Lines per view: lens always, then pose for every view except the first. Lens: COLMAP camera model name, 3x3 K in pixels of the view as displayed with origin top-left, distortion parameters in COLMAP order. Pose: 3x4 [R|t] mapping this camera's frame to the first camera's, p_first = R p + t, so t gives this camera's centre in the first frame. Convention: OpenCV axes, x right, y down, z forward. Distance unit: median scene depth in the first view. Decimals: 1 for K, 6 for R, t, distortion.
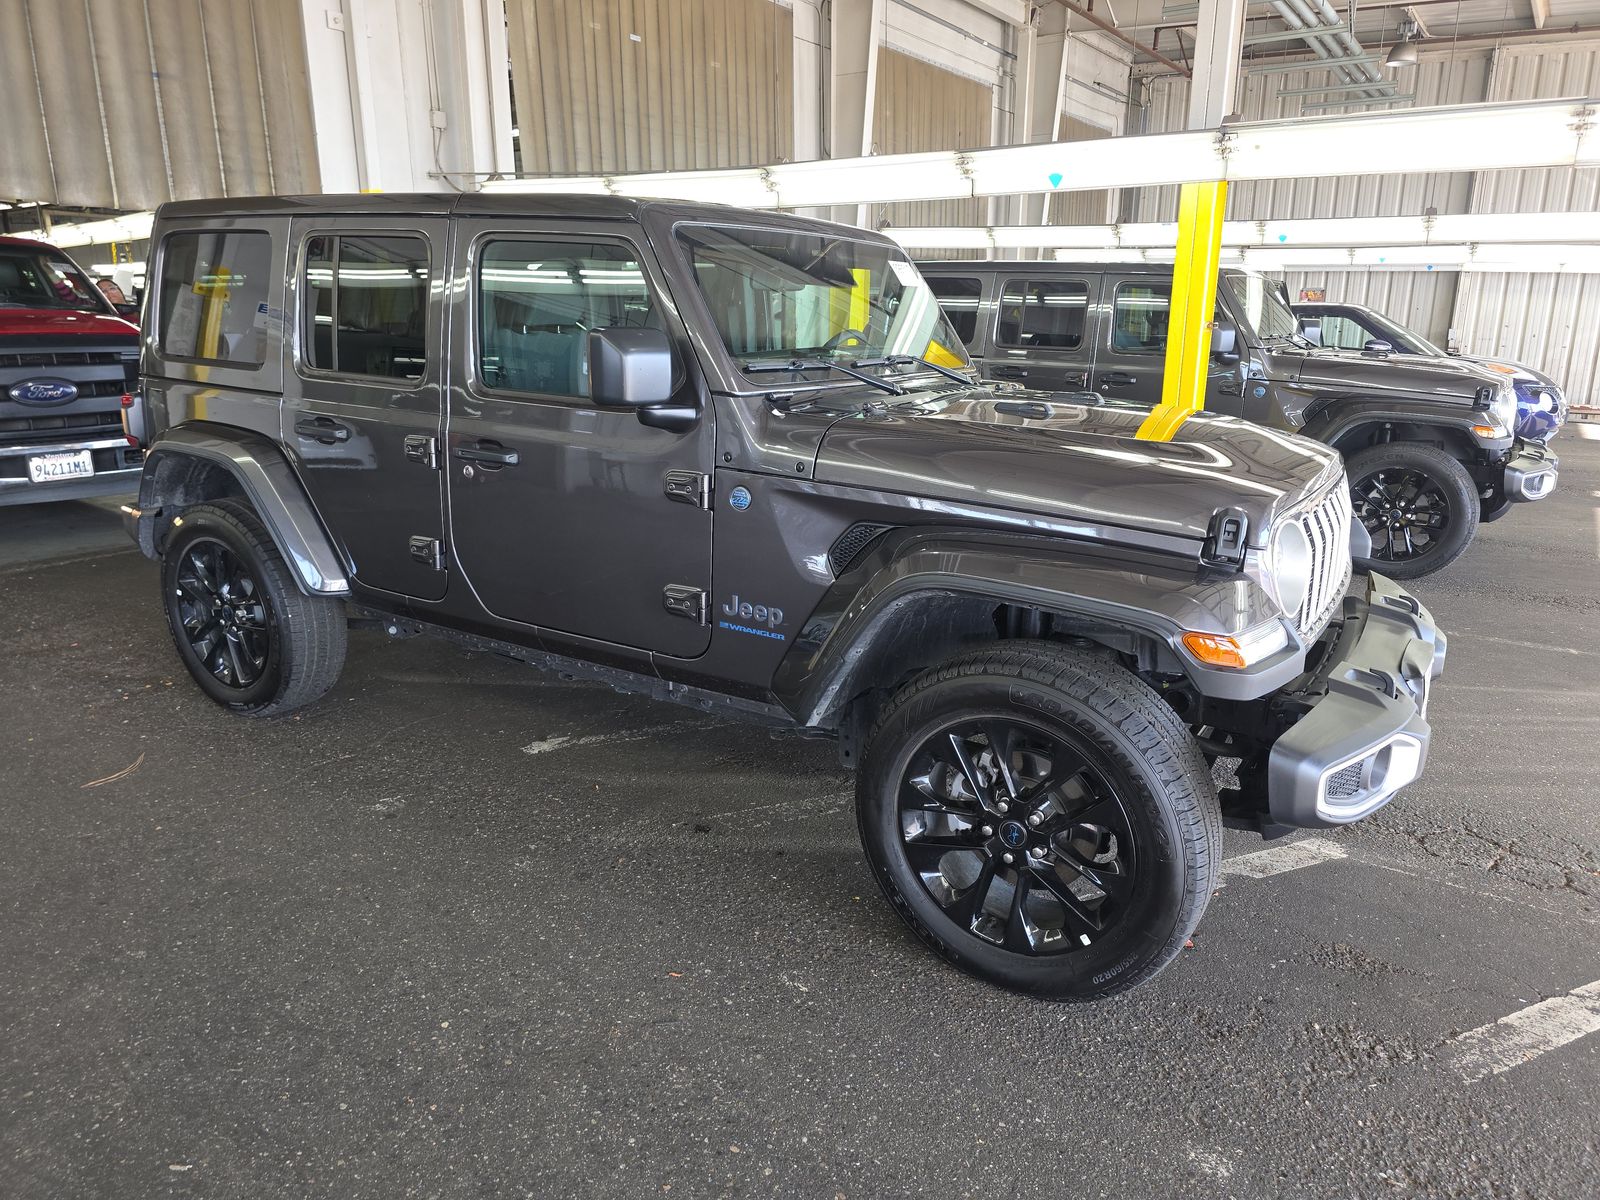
lens RADIAL K [[1071.3, 0, 807.0], [0, 1071.3, 589.9], [0, 0, 1]] dist [0.010619, -0.009740]
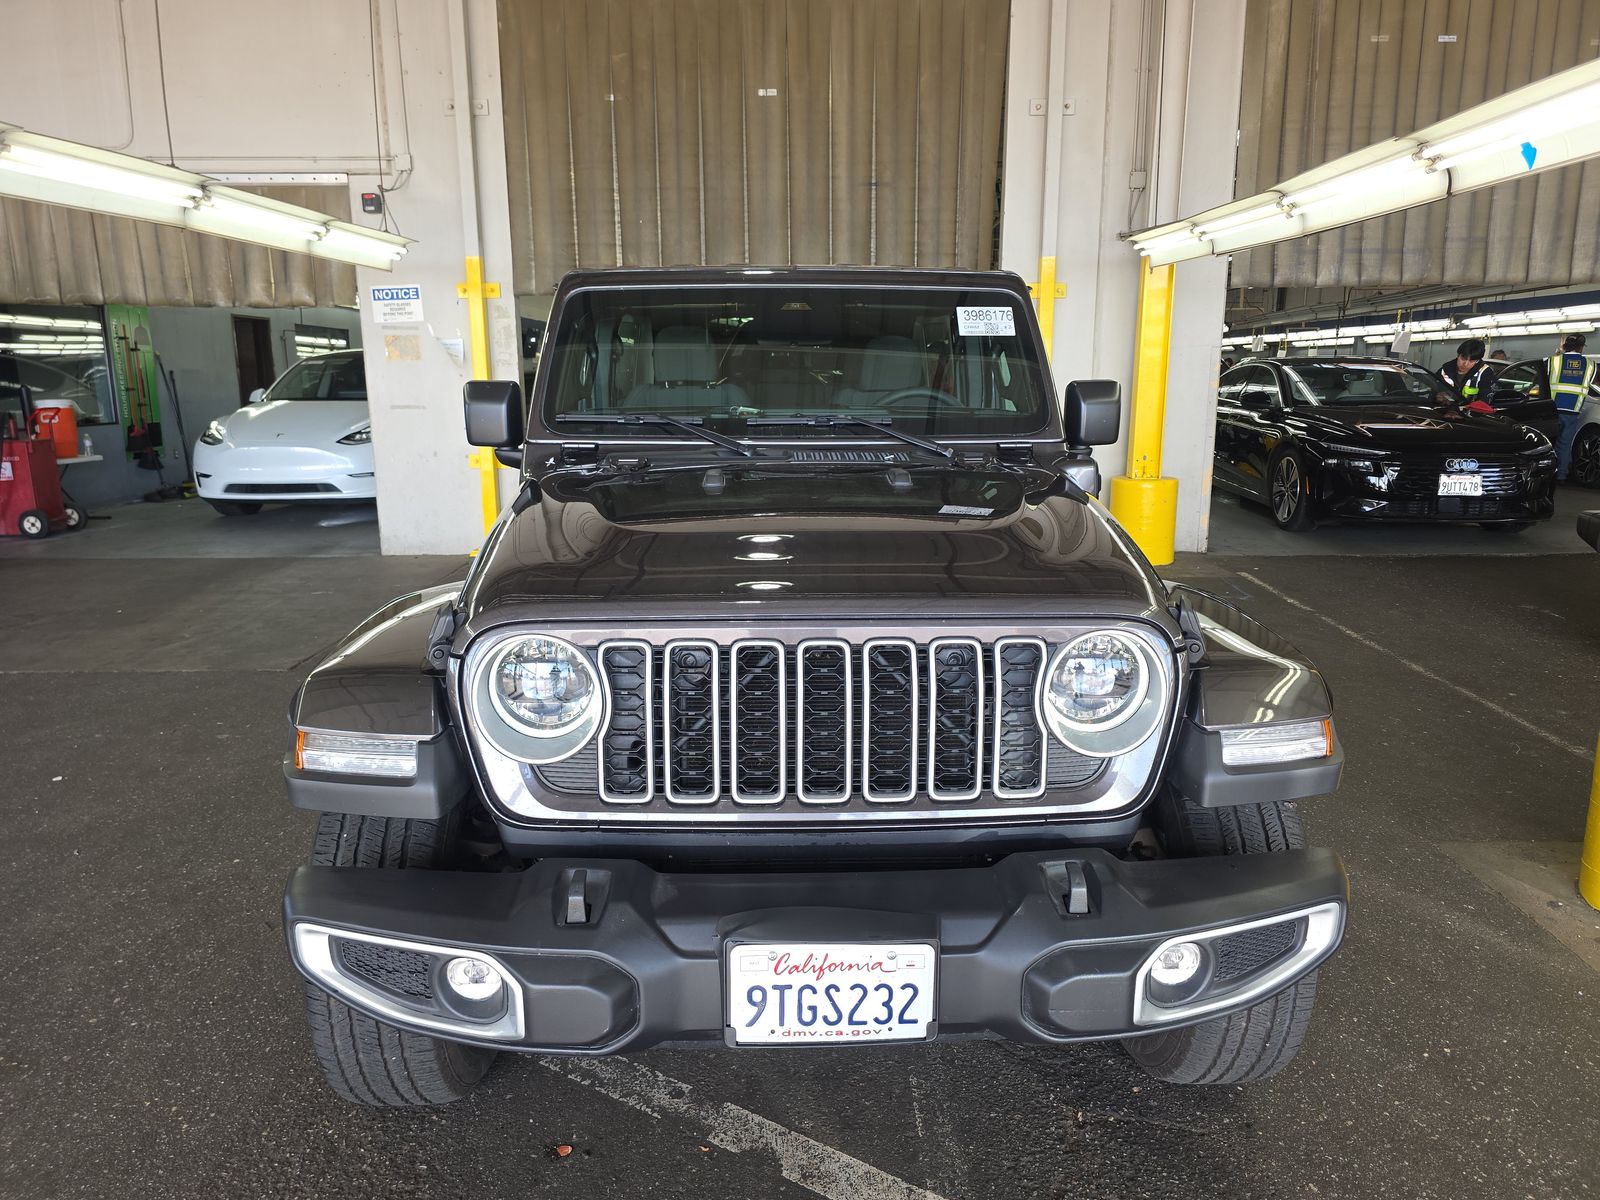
lens RADIAL K [[1071.3, 0, 794.9], [0, 1071.3, 590.7], [0, 0, 1]] dist [0.010619, -0.009740]
pose [[0.545439, 0.166517, -0.821443, 0.431454], [-0.210024, 0.975952, 0.058383, -0.068066], [0.811410, 0.140678, 0.567295, 0.270993]]
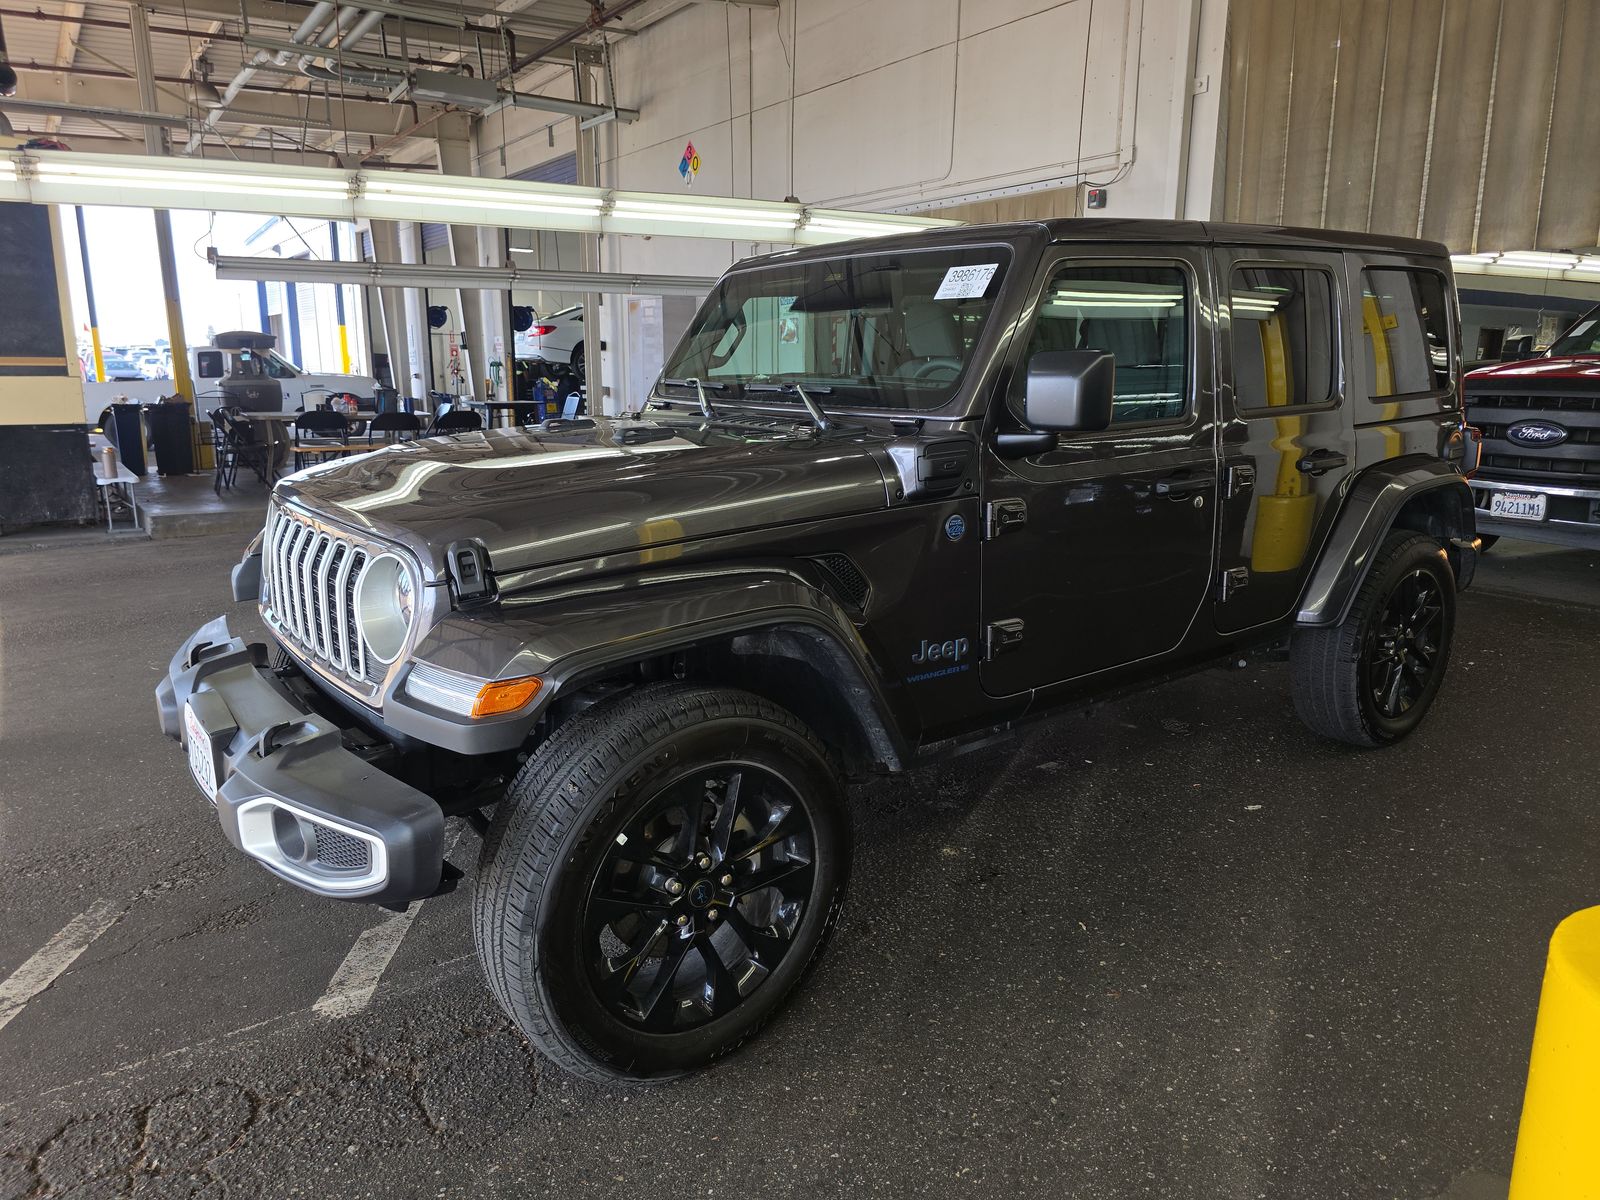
lens RADIAL K [[1071.3, 0, 809.0], [0, 1071.3, 596.9], [0, 0, 1]] dist [0.010619, -0.009740]
pose [[-0.327930, 0.197006, -0.923932, 0.494610], [-0.240205, 0.928483, 0.283232, -0.162895], [0.913654, 0.314813, -0.257156, 0.675758]]
